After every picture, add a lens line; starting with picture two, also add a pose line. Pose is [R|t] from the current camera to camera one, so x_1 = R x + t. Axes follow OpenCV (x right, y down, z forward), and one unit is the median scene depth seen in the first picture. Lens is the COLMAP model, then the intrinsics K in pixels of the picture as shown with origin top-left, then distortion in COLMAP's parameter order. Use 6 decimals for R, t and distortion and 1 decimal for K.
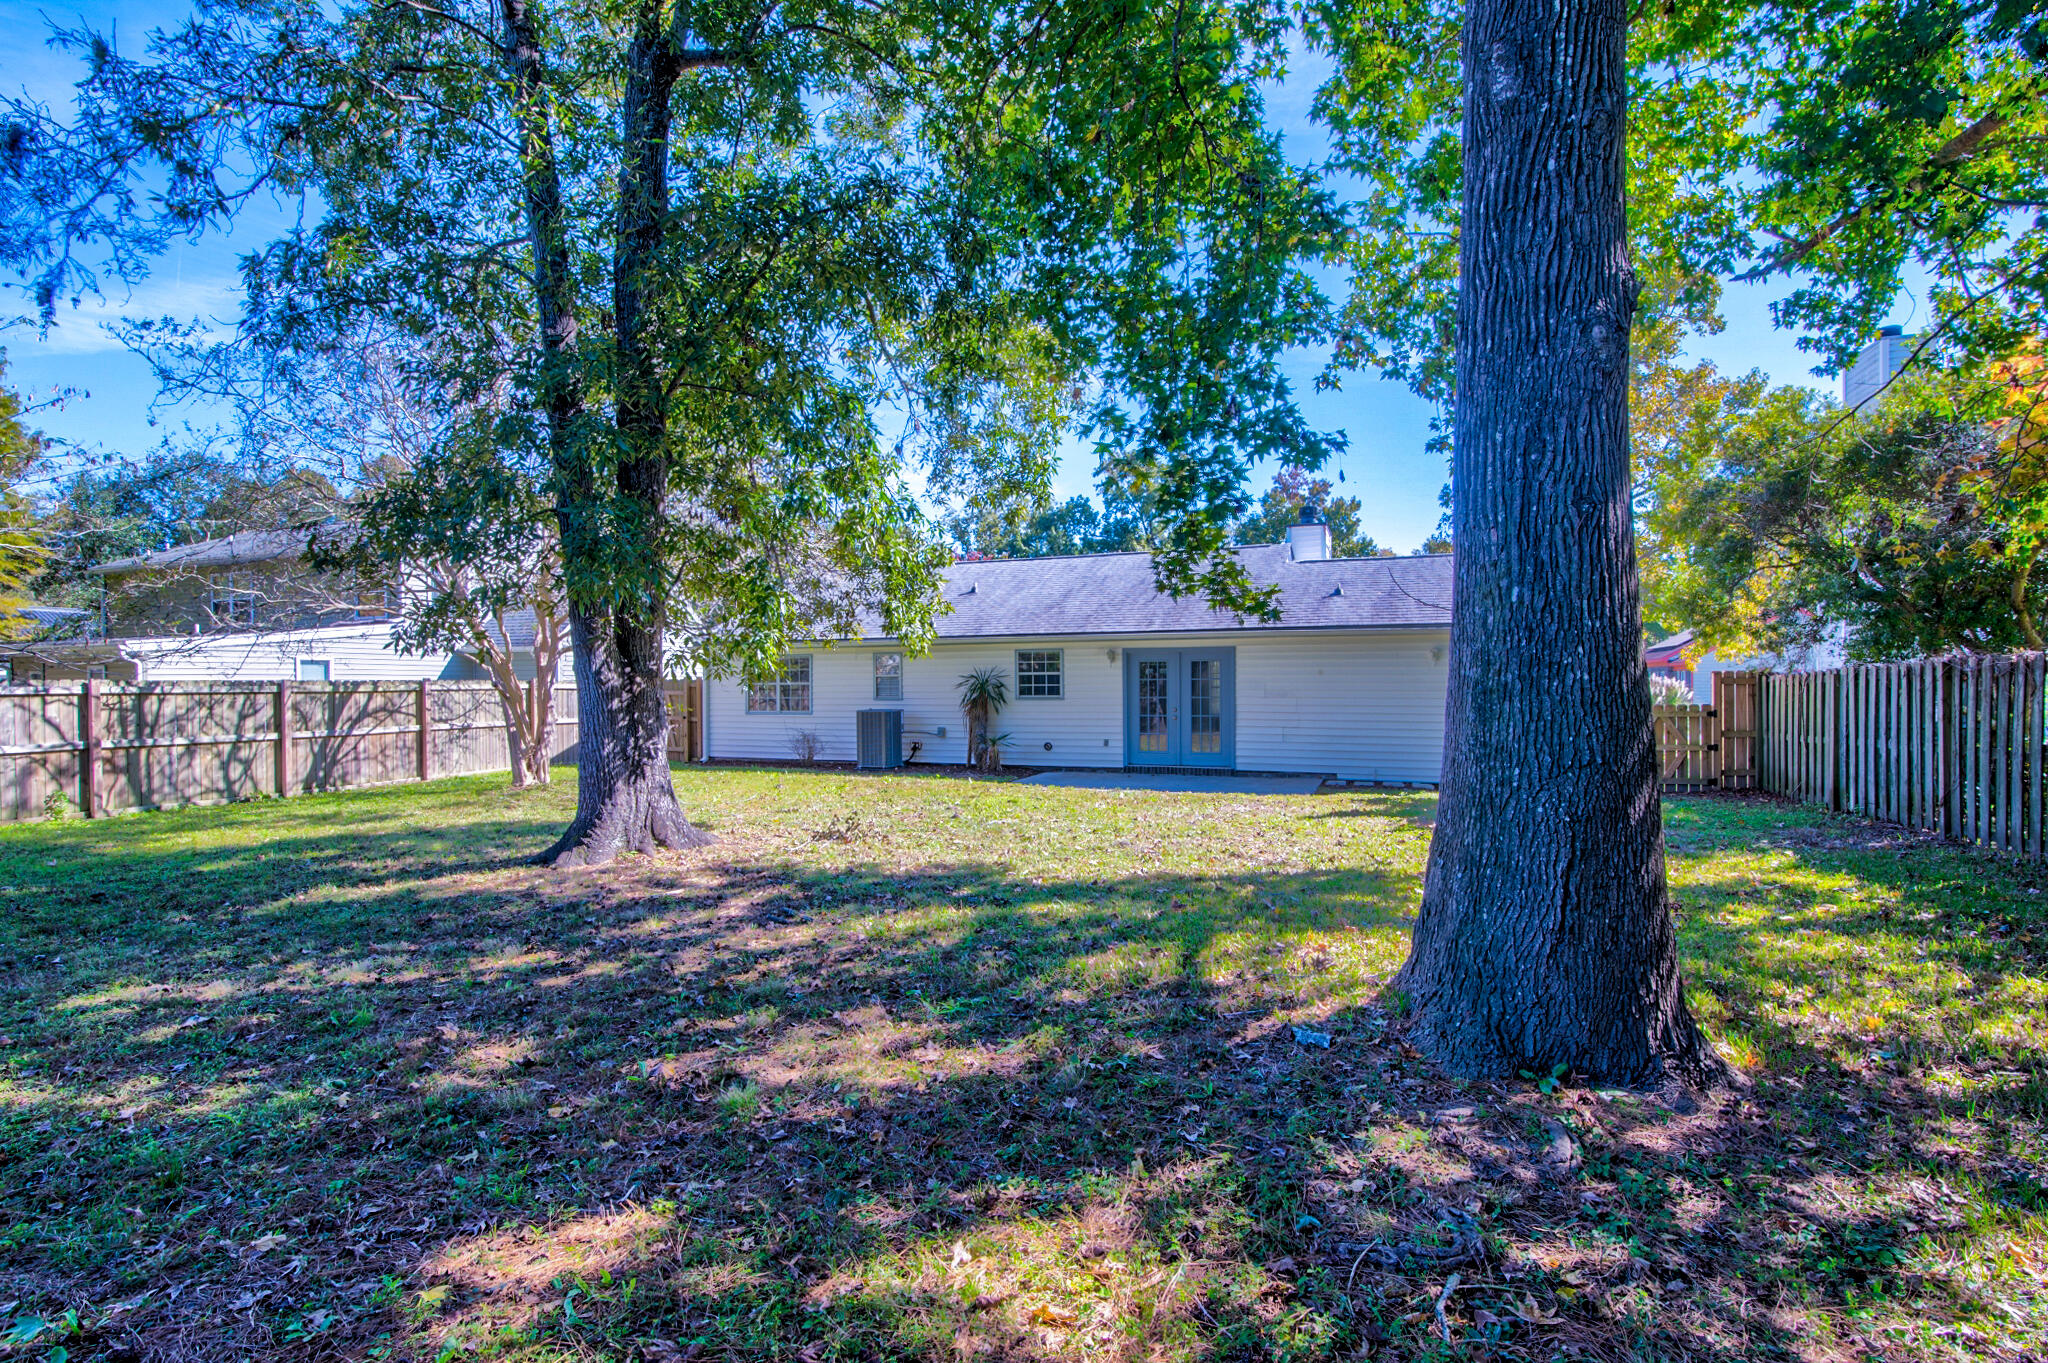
lens RADIAL K [[952.7, 0, 1024.7], [0, 952.7, 690.2], [0, 0, 1]] dist [-0.018827, -0.000739]
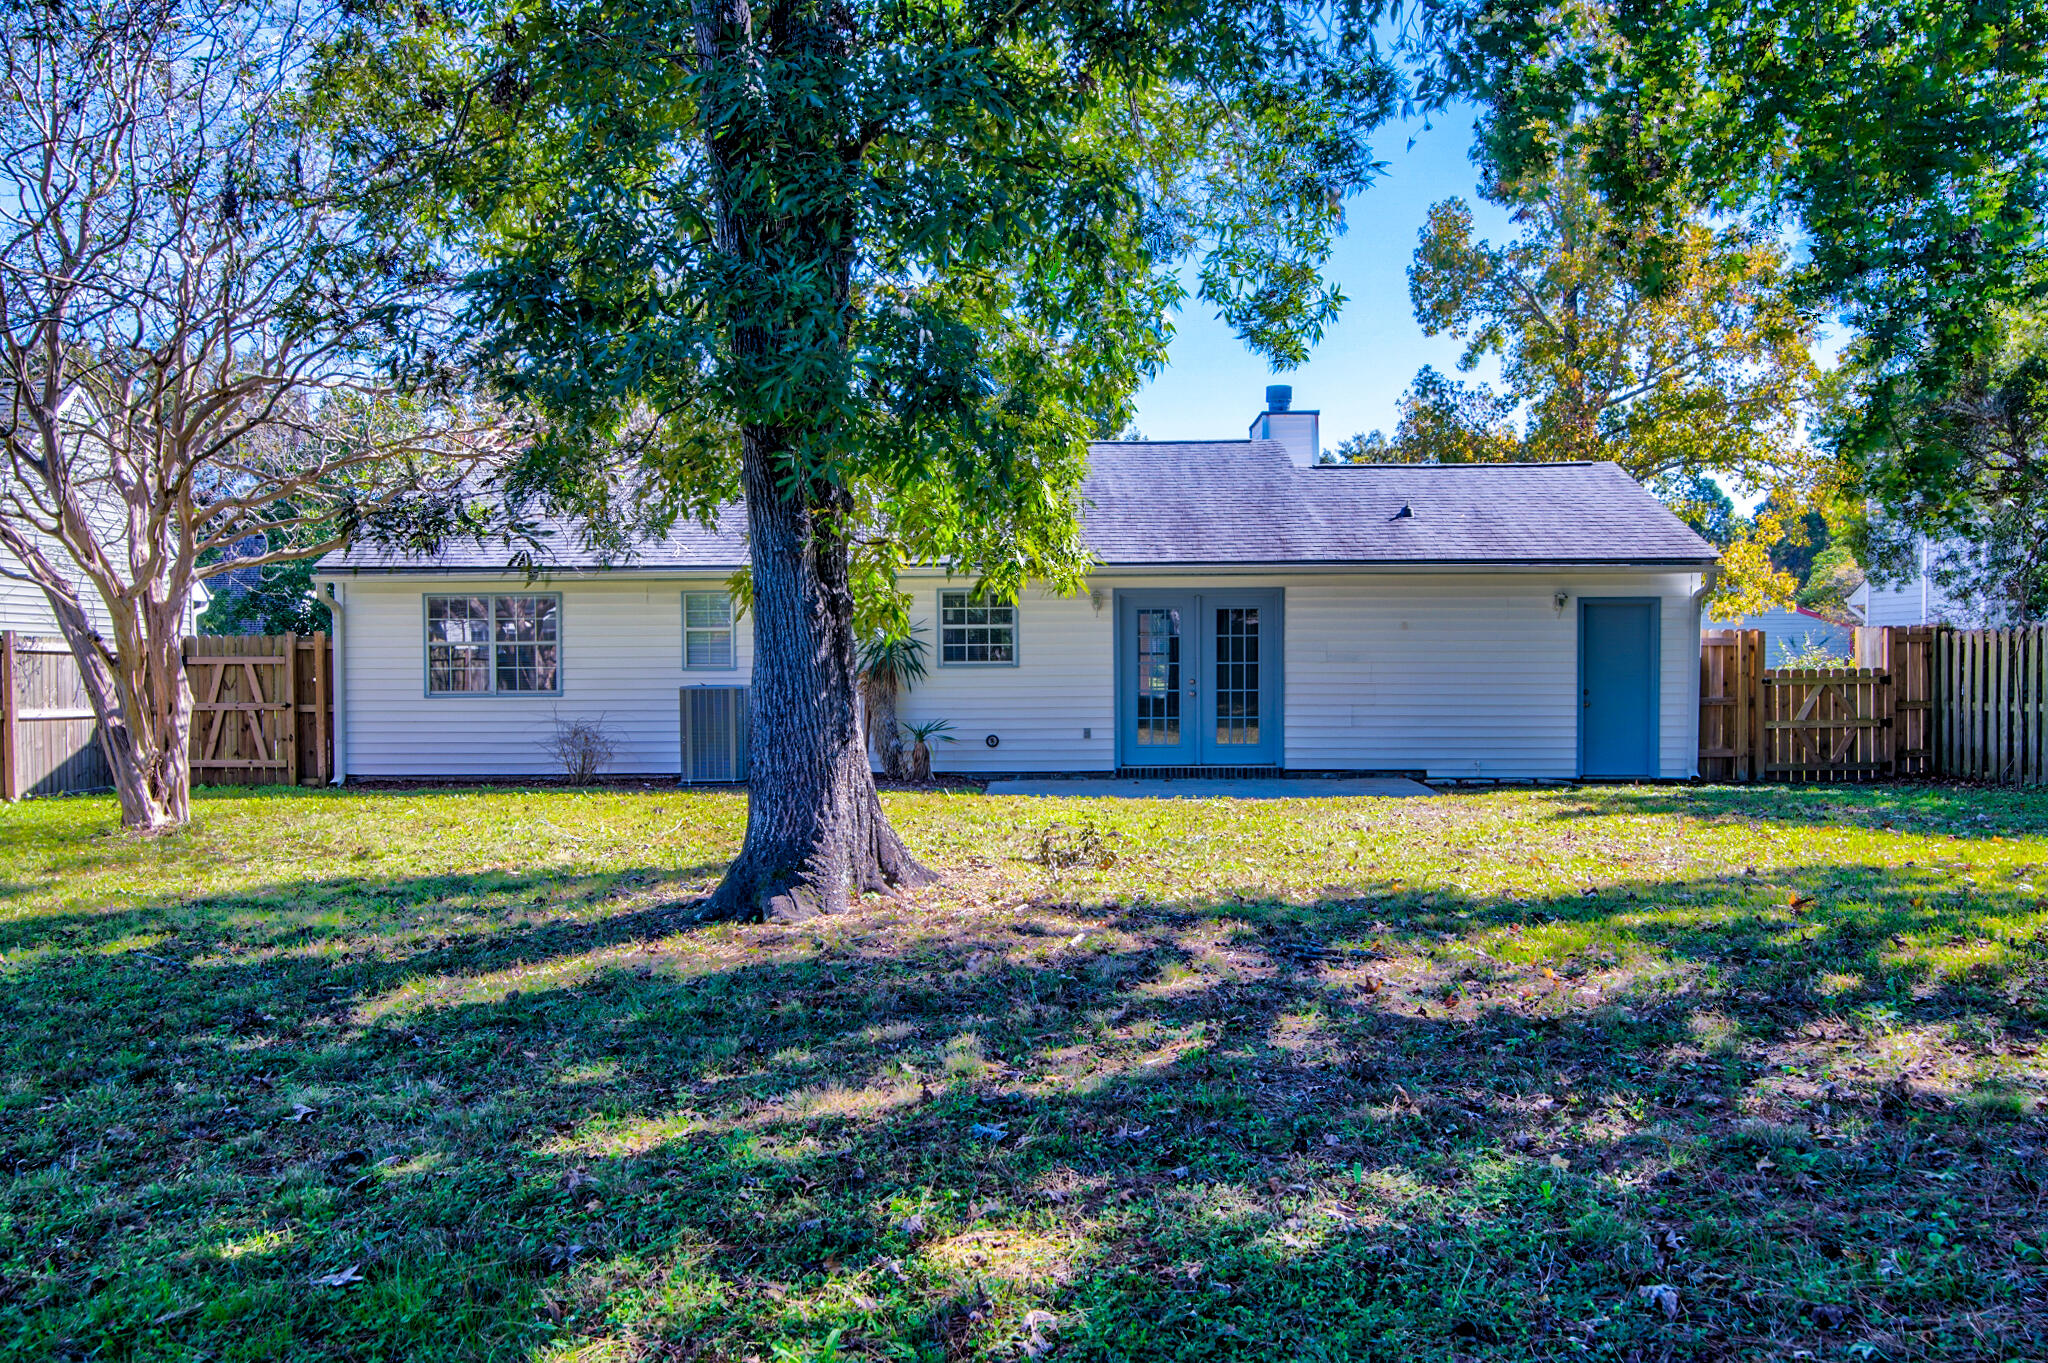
lens RADIAL K [[1563.8, 0, 1023.2], [0, 1563.8, 683.6], [0, 0, 1]] dist [-0.008769, -0.001504]
pose [[0.945295, -0.005018, 0.326178, -0.449083], [0.002553, 0.999965, 0.007983, 0.018641], [-0.326206, -0.006714, 0.945275, 0.005103]]
